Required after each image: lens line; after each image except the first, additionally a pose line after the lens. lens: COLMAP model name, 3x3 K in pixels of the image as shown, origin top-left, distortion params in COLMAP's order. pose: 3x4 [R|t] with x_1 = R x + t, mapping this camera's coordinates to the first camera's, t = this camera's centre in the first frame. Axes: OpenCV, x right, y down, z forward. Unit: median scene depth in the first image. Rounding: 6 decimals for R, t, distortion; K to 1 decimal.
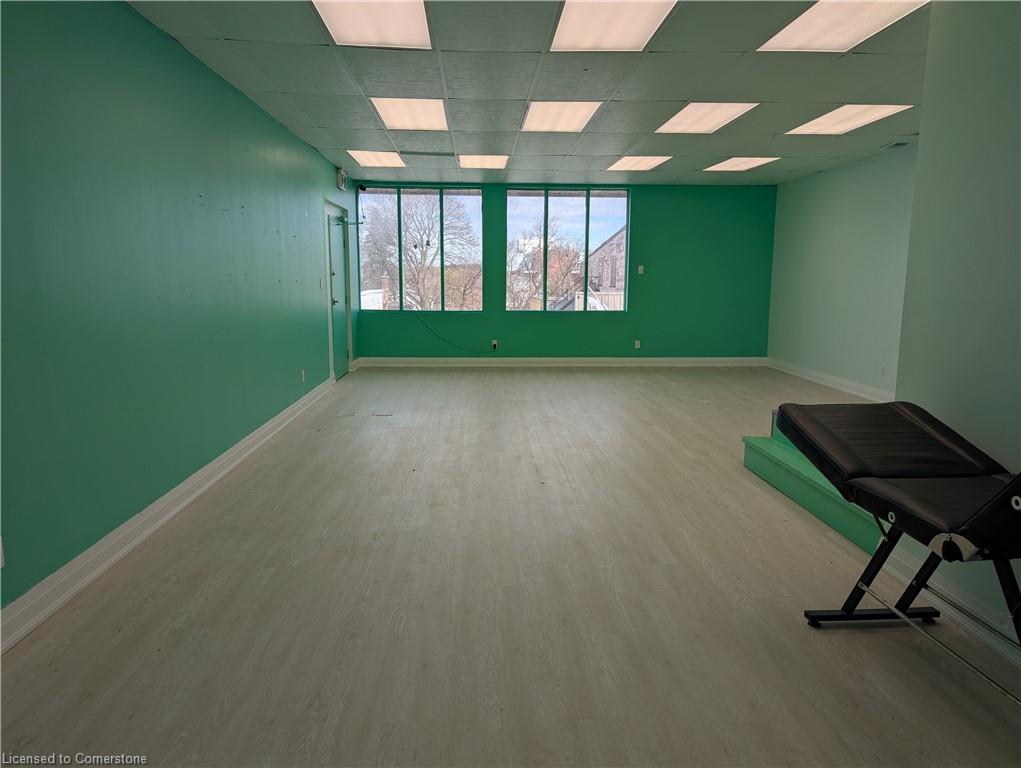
lens RADIAL K [[706.2, 0, 508.6], [0, 706.2, 387.9], [0, 0, 1]] dist [0.061988, -0.090332]
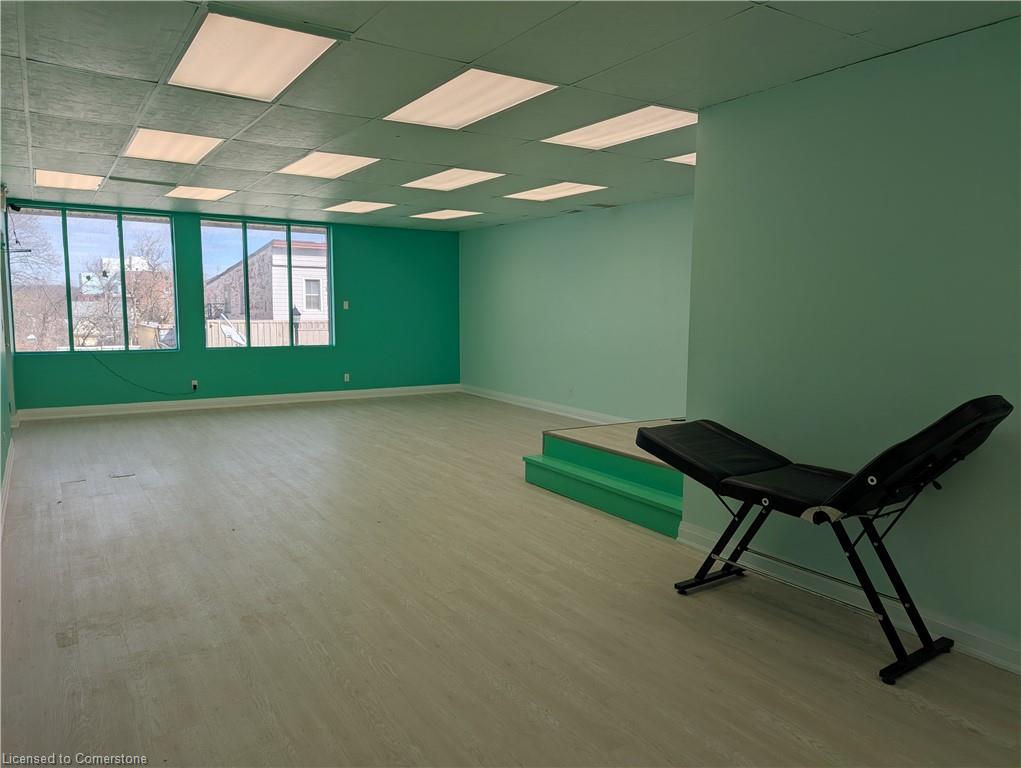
lens RADIAL K [[706.2, 0, 508.6], [0, 706.2, 387.9], [0, 0, 1]] dist [0.061988, -0.090332]
pose [[0.868126, -0.055397, 0.493243, -0.126635], [0.072938, 0.997202, -0.016375, -0.013431], [-0.490956, 0.050191, 0.869738, -0.004680]]
